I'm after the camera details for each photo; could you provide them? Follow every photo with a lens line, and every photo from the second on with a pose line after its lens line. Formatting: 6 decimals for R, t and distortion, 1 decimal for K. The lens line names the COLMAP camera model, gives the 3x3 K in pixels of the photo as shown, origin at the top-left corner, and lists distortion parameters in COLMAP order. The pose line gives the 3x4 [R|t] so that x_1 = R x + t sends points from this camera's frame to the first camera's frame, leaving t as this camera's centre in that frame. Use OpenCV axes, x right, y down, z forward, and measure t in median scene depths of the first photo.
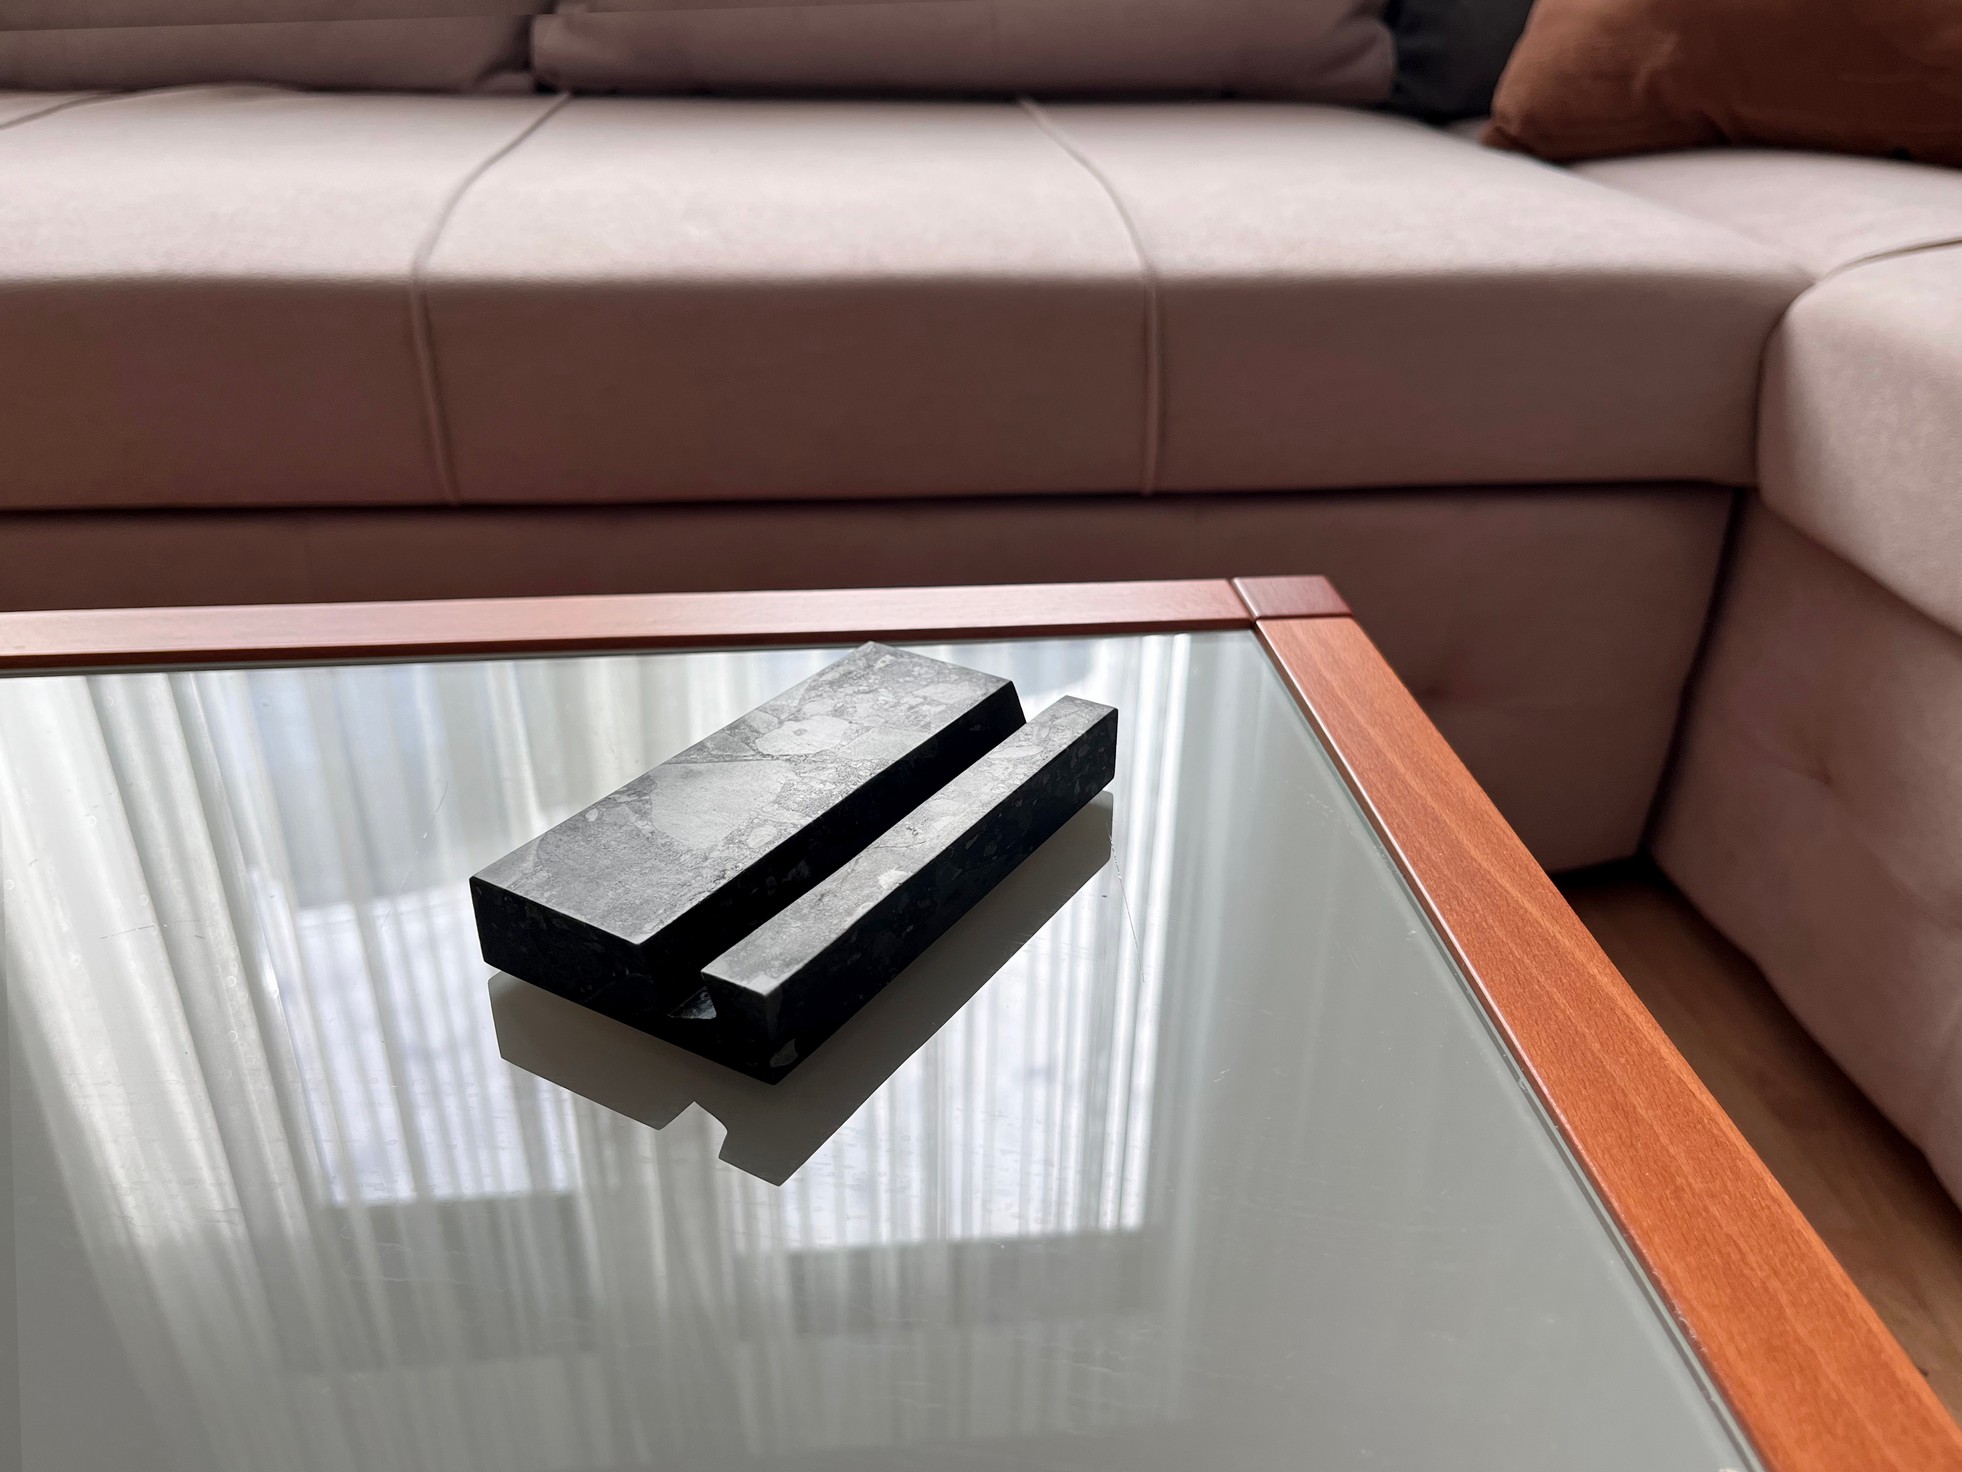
lens RADIAL K [[1532.5, 0, 1002.9], [0, 1532.5, 764.2], [0, 0, 1]] dist [0.048857, -0.077294]
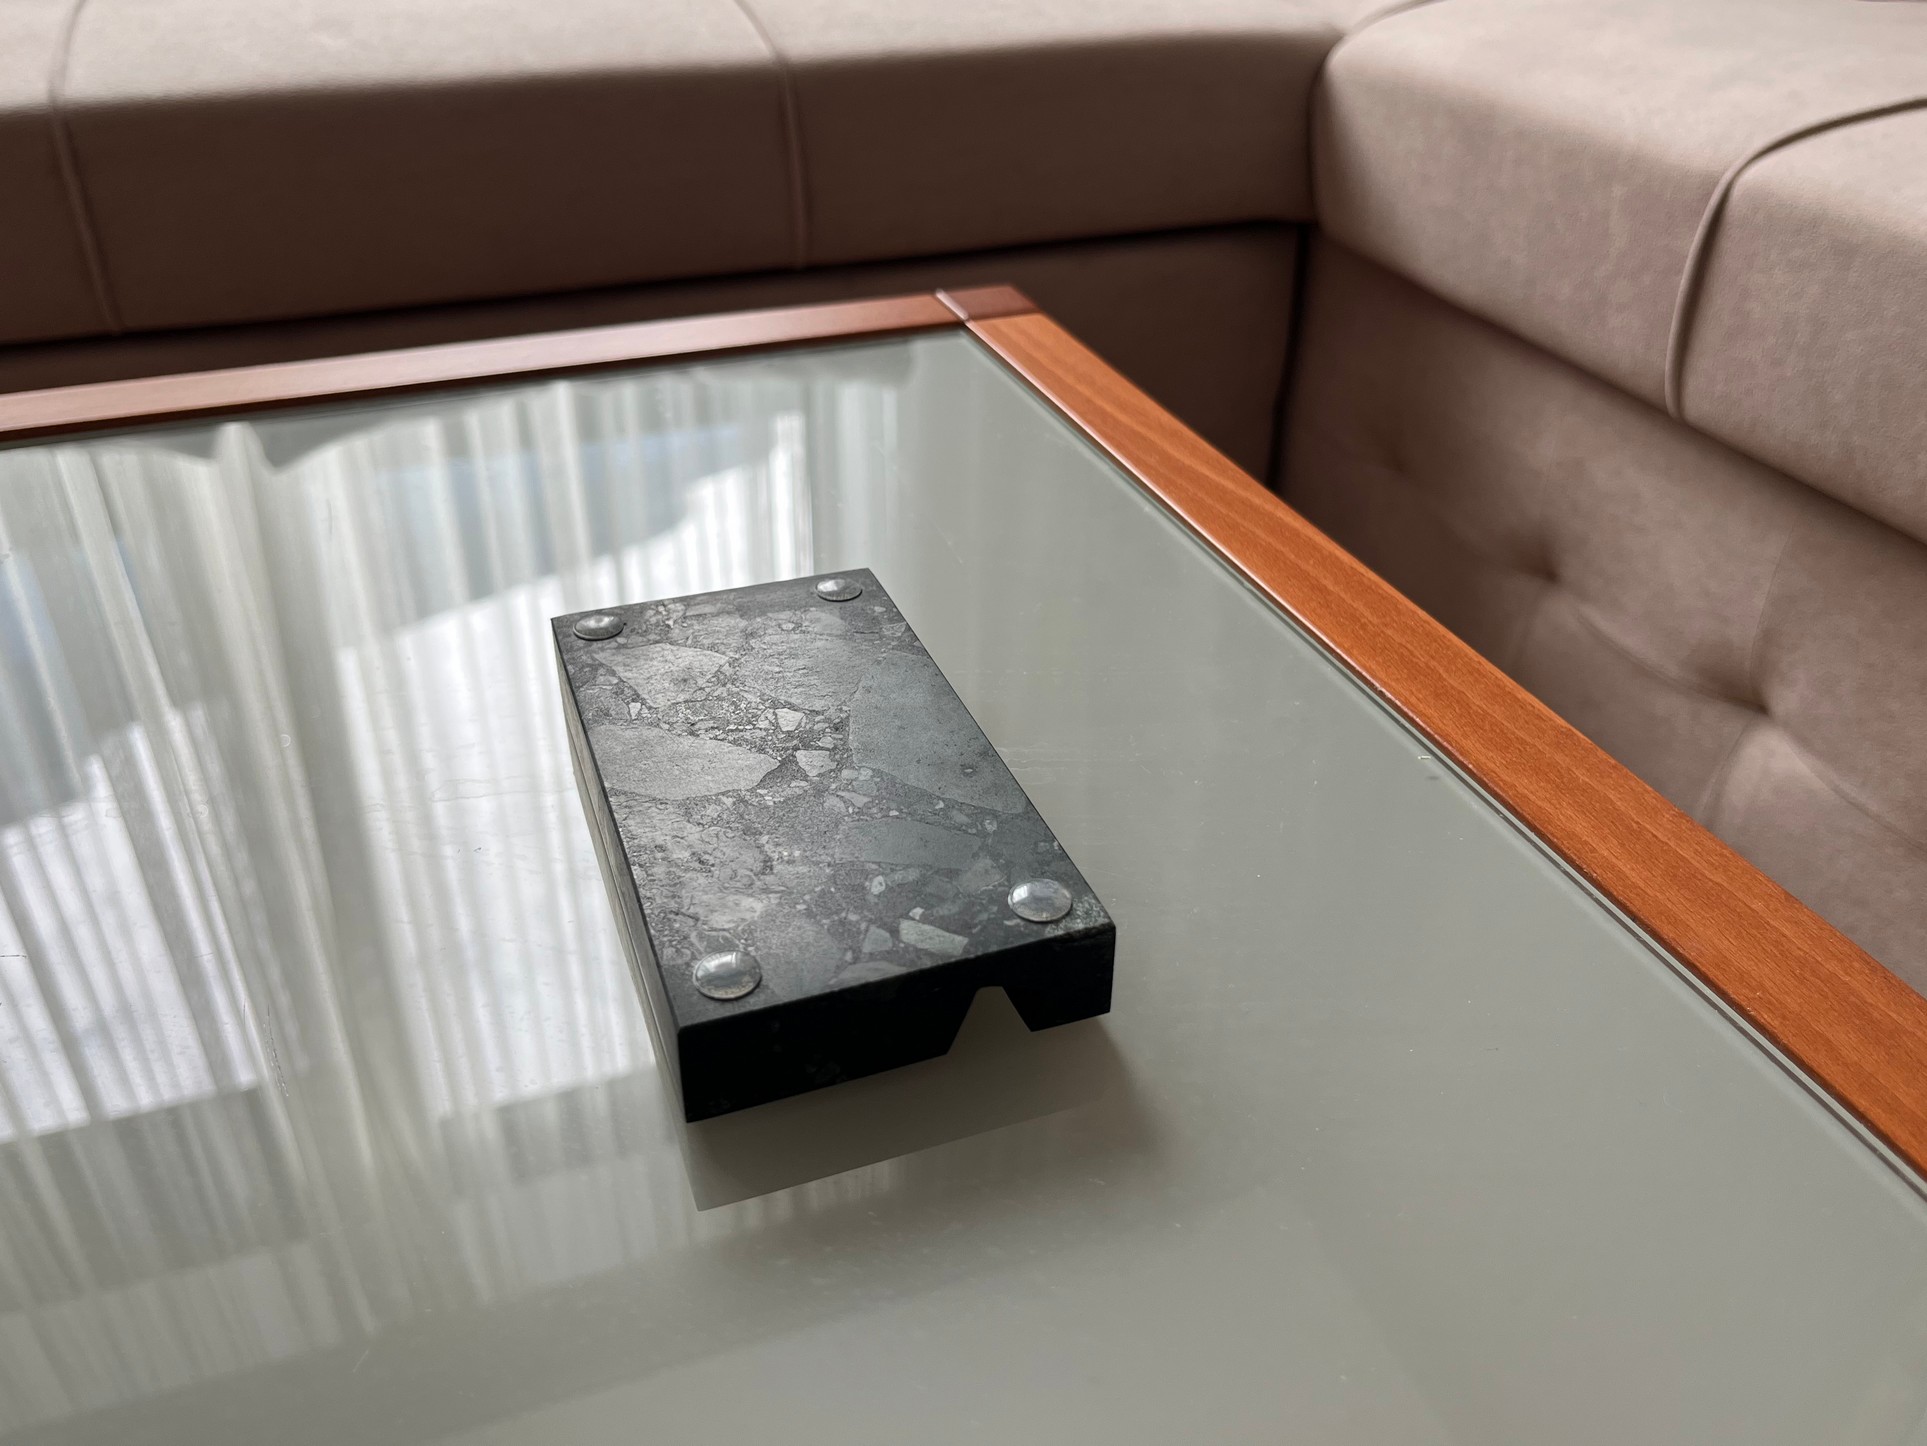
lens RADIAL K [[1551.2, 0, 930.5], [0, 1551.2, 693.0], [0, 0, 1]] dist [0.000525, 0.002955]
pose [[0.970989, -0.138131, 0.195191, -0.077428], [0.126882, 0.989510, 0.069066, 0.060780], [-0.202684, -0.042296, 0.978330, -0.104933]]
